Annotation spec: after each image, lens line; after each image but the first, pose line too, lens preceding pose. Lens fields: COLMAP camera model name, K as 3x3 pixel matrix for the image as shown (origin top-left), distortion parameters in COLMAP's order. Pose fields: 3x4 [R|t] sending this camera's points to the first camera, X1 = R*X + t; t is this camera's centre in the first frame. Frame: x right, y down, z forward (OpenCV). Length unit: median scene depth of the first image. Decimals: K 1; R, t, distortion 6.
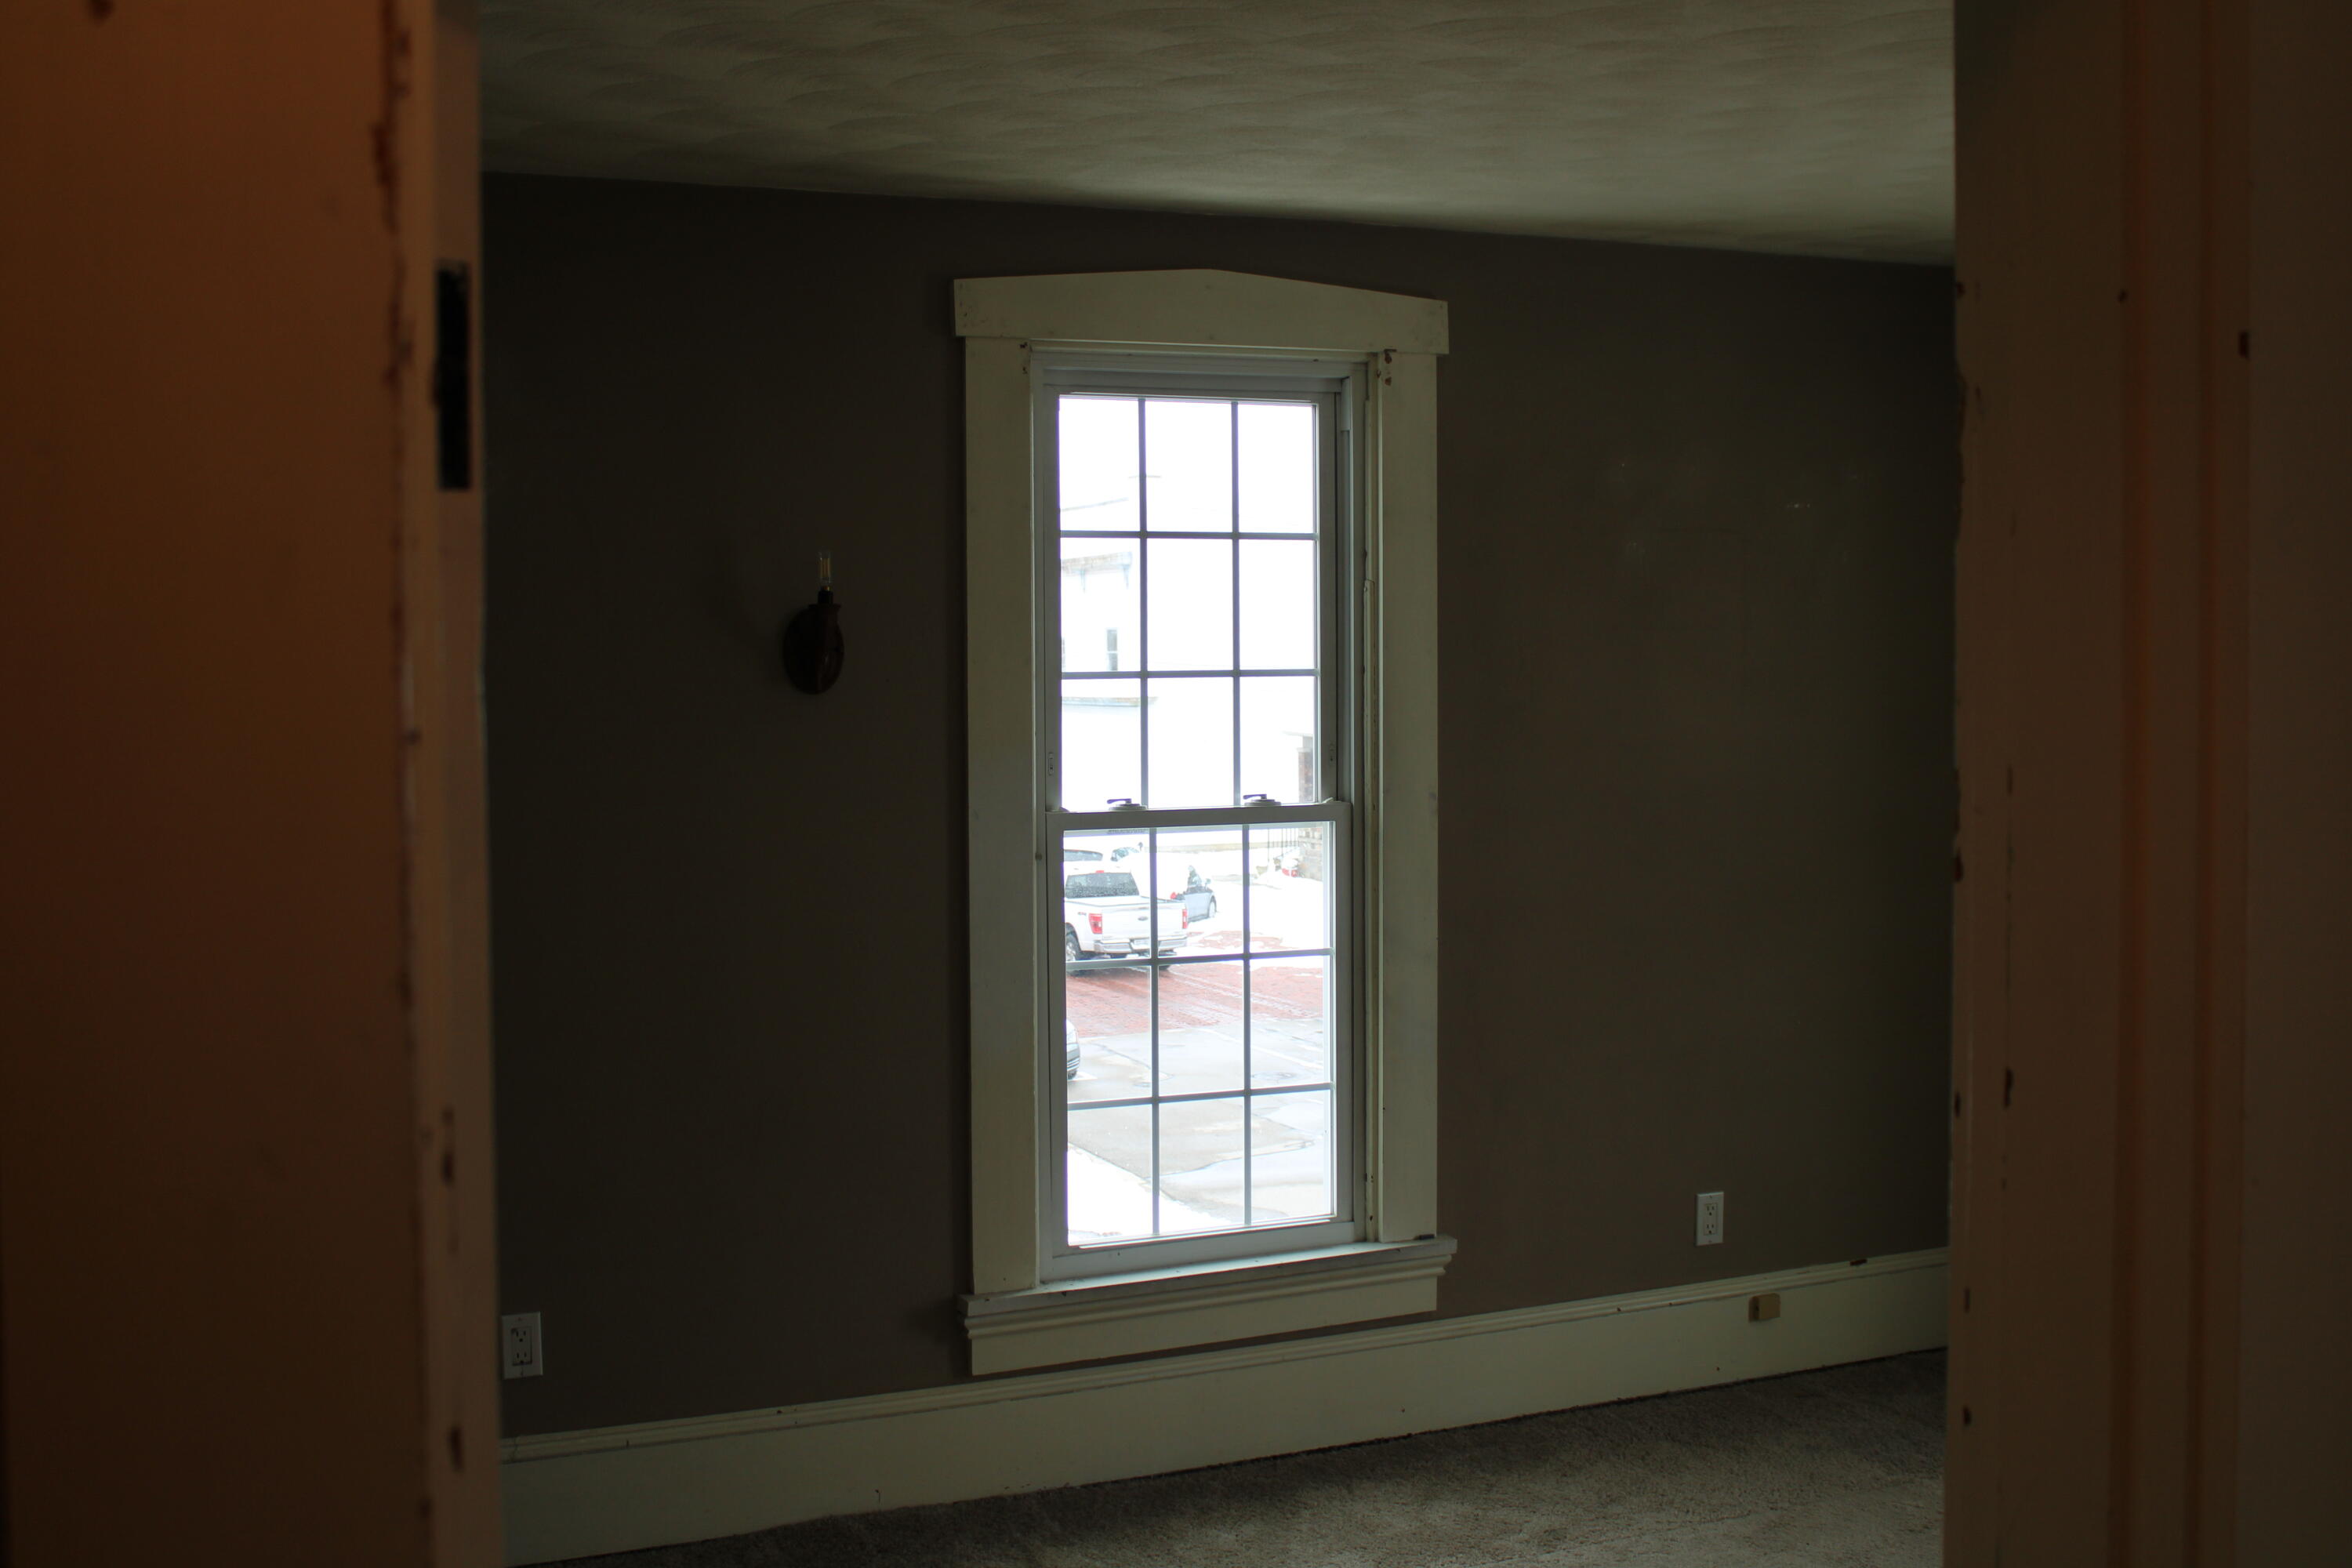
lens RADIAL K [[2496.7, 0, 1201.5], [0, 2496.7, 753.2], [0, 0, 1]] dist [-0.121685, 0.151547]
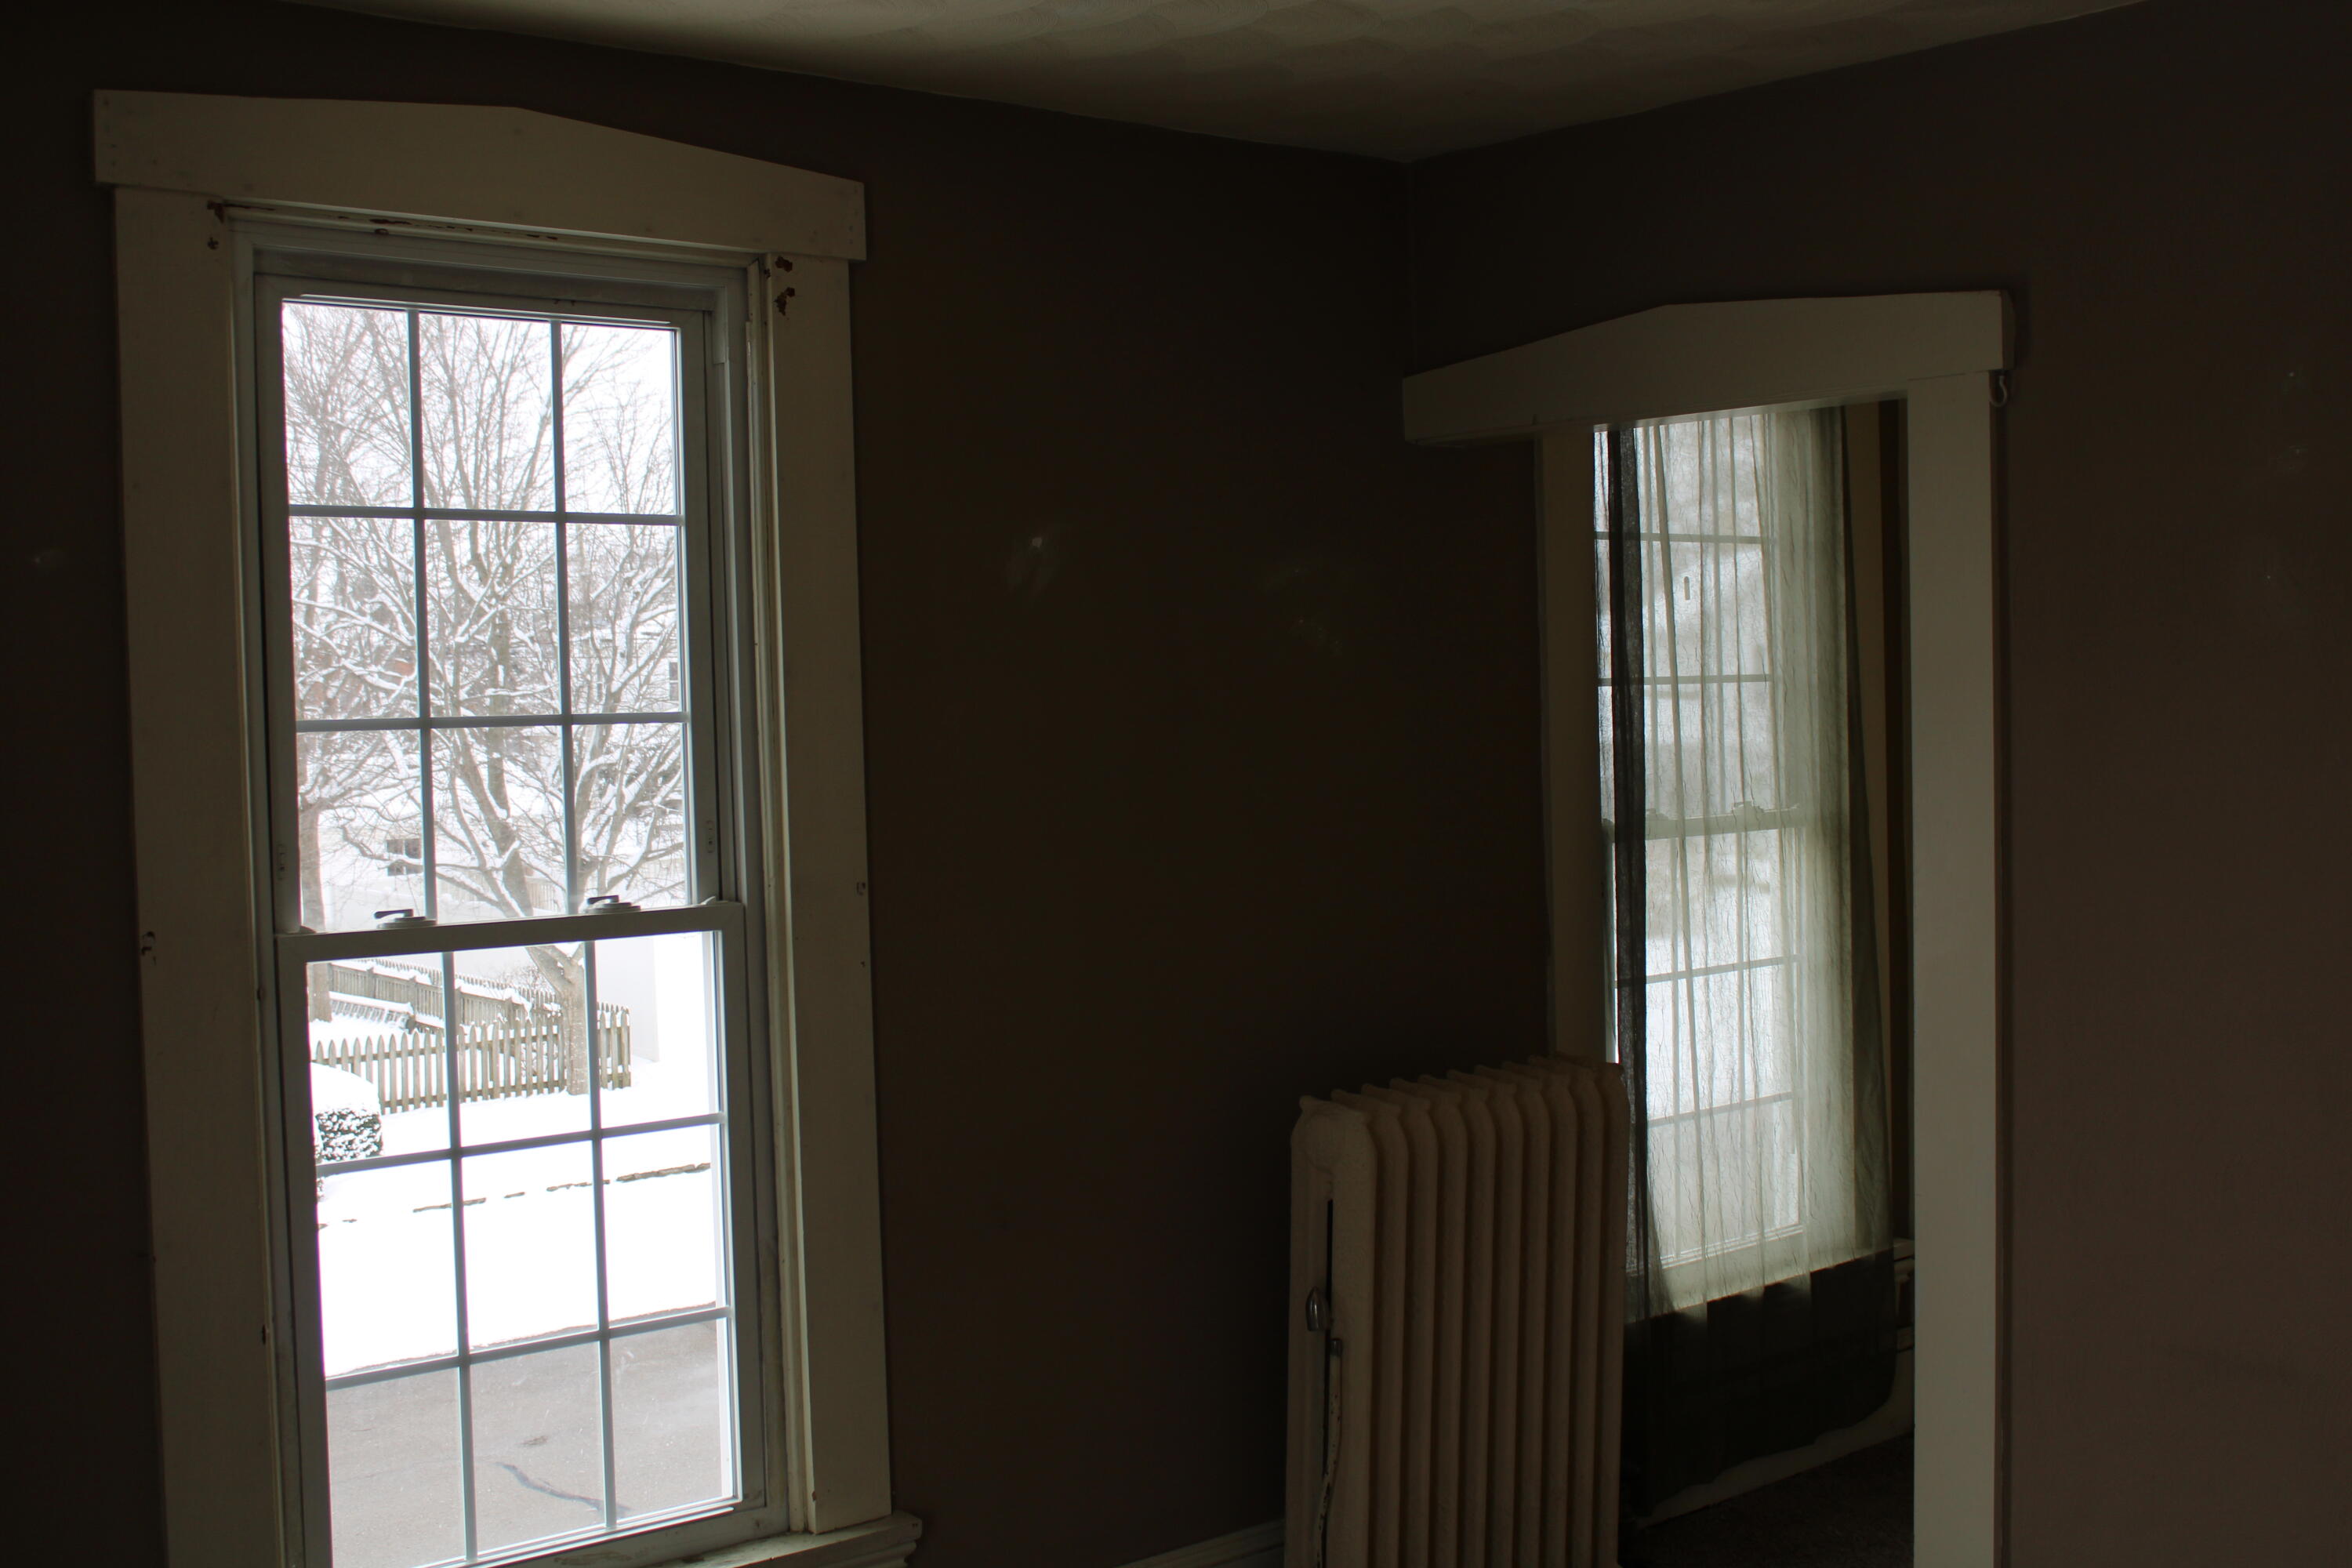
lens RADIAL K [[2496.7, 0, 1201.5], [0, 2496.7, 753.2], [0, 0, 1]] dist [-0.121685, 0.151547]
pose [[0.966524, -0.026000, 0.255254, 0.008205], [0.035644, 0.998812, -0.033228, 0.005929], [-0.254087, 0.041214, 0.966303, 0.304225]]
